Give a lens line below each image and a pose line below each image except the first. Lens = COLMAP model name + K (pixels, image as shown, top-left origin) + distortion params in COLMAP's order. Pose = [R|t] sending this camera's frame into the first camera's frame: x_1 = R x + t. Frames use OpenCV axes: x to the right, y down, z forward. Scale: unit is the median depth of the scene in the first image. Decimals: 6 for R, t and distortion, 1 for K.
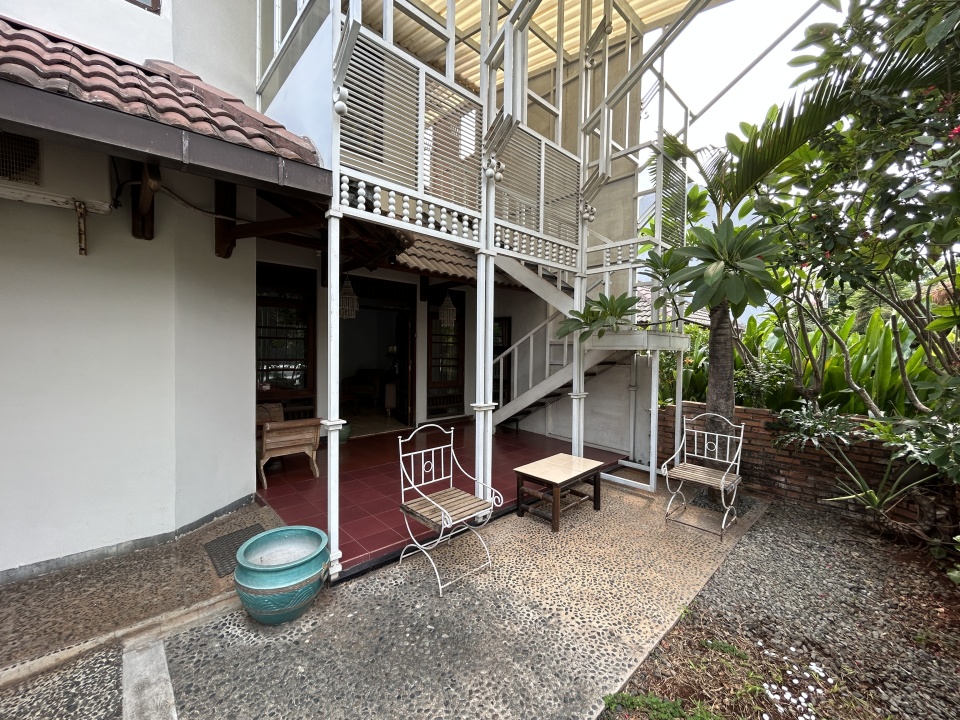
lens RADIAL K [[391.4, 0, 478.7], [0, 391.4, 357.5], [0, 0, 1]] dist [-0.000914, 0.000480]
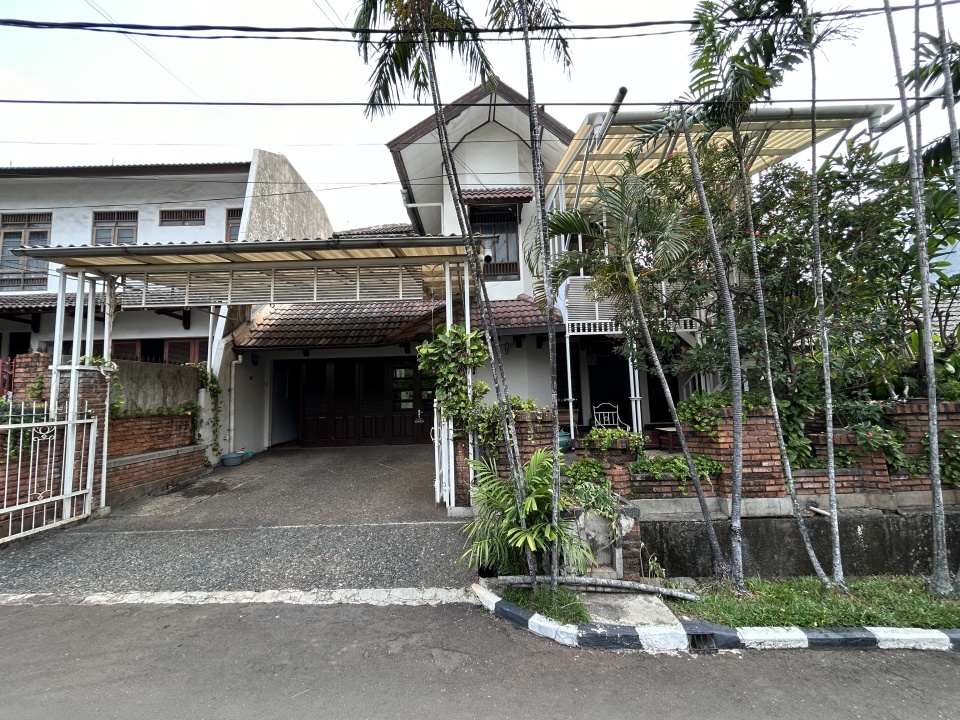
lens RADIAL K [[391.4, 0, 474.1], [0, 391.4, 359.7], [0, 0, 1]] dist [-0.000914, 0.000480]
pose [[0.736541, -0.094703, -0.669731, 1.171304], [0.020499, 0.992820, -0.117846, 0.194459], [0.676083, 0.073069, 0.733194, -1.823506]]
